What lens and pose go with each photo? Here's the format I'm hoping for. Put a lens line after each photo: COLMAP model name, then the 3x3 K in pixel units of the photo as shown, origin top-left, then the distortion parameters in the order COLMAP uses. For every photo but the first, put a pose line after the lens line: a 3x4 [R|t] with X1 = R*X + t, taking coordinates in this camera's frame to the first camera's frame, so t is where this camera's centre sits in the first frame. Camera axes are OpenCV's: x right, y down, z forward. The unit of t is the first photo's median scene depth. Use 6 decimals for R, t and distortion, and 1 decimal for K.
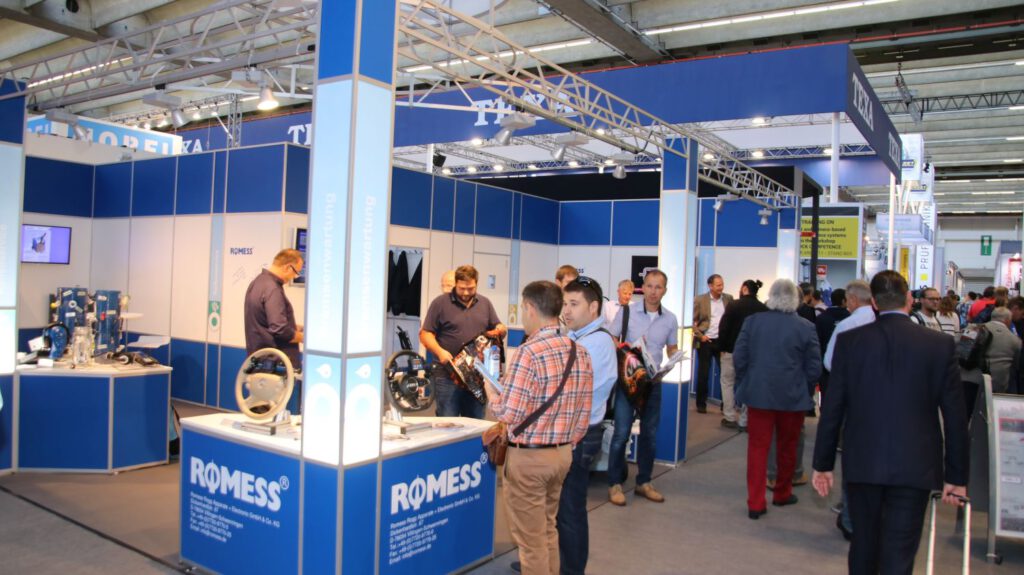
lens RADIAL K [[750.8, 0, 512.0], [0, 750.8, 287.5], [0, 0, 1]] dist [-0.102989, 0.011090]
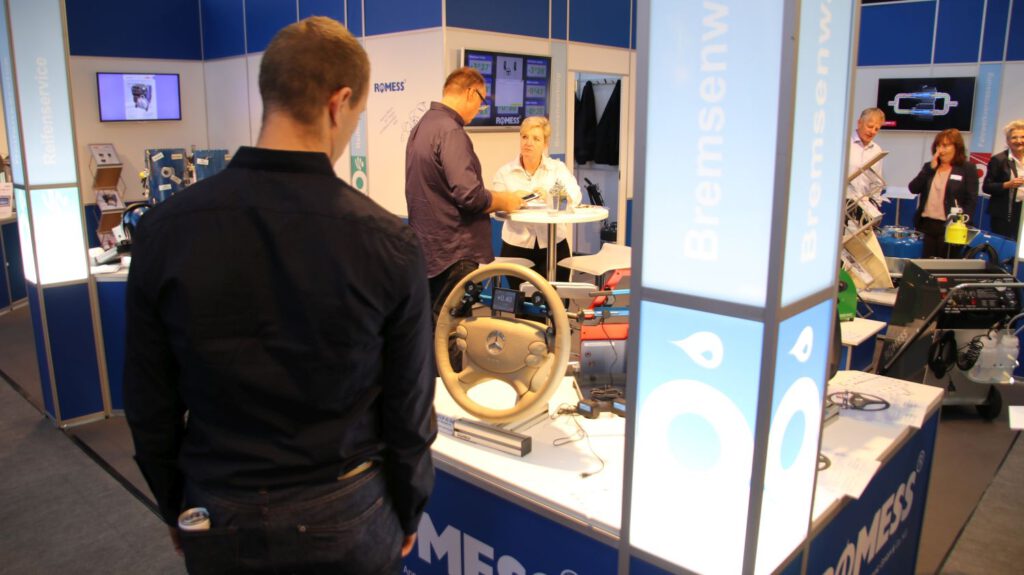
lens RADIAL K [[750.8, 0, 512.0], [0, 750.8, 287.5], [0, 0, 1]] dist [-0.102989, 0.011090]
pose [[0.984141, -0.005801, -0.177293, -0.156965], [0.042137, 0.978503, 0.201881, 0.003201], [0.172311, -0.206150, 0.963230, 0.362782]]
